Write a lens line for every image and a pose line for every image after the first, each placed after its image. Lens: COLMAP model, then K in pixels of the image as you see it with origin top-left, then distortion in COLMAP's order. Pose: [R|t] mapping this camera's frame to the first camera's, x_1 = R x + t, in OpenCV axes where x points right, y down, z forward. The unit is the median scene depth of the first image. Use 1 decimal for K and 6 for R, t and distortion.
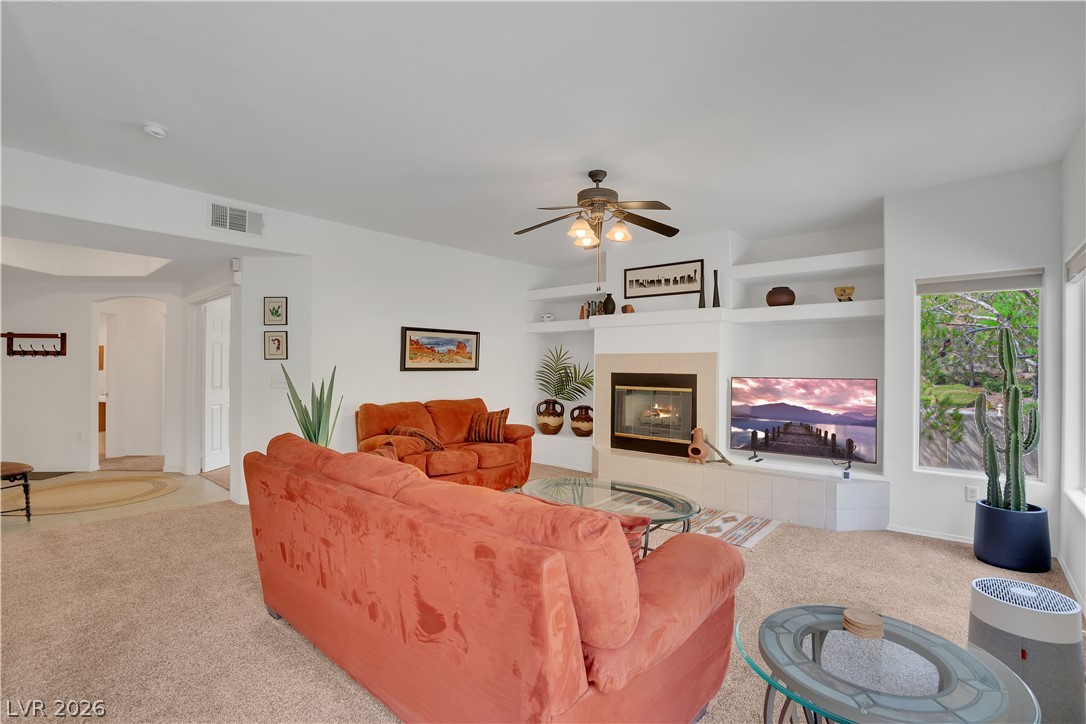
lens RADIAL K [[504.5, 0, 543.0], [0, 504.5, 362.0], [0, 0, 1]] dist [-0.056372, 0.023854]
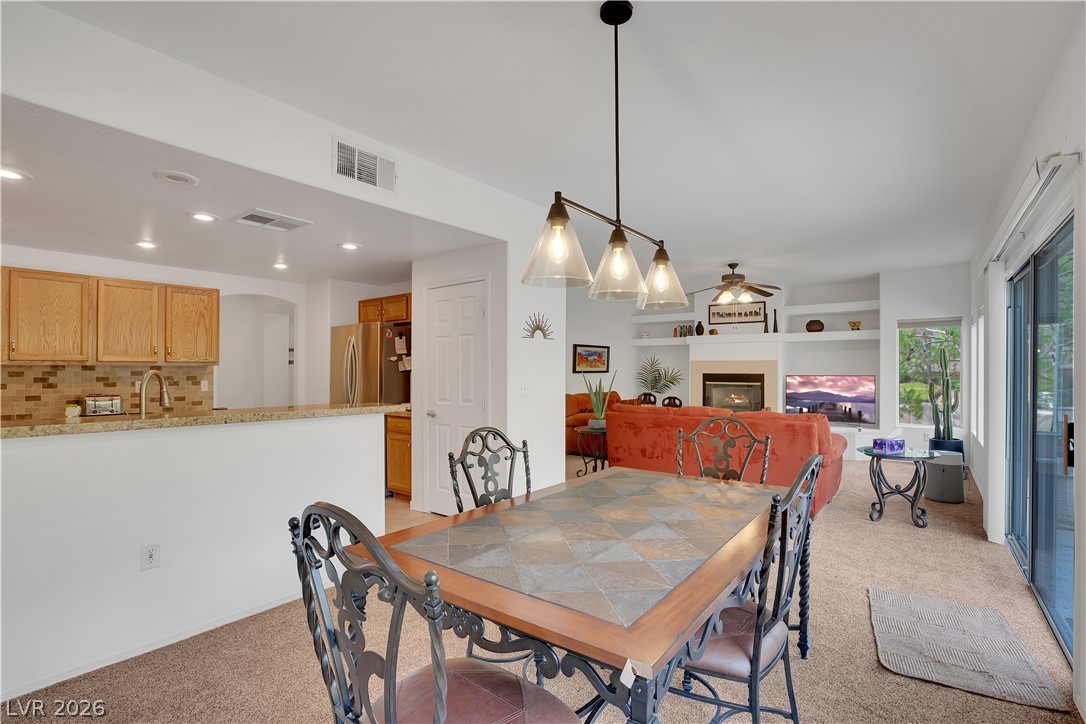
lens RADIAL K [[512.3, 0, 541.3], [0, 512.3, 369.8], [0, 0, 1]] dist [-0.037544, 0.007097]
pose [[0.998128, -0.006469, 0.060811, -0.517867], [0.005840, 0.999928, 0.010521, -0.010220], [-0.060875, -0.010146, 0.998094, -0.600221]]
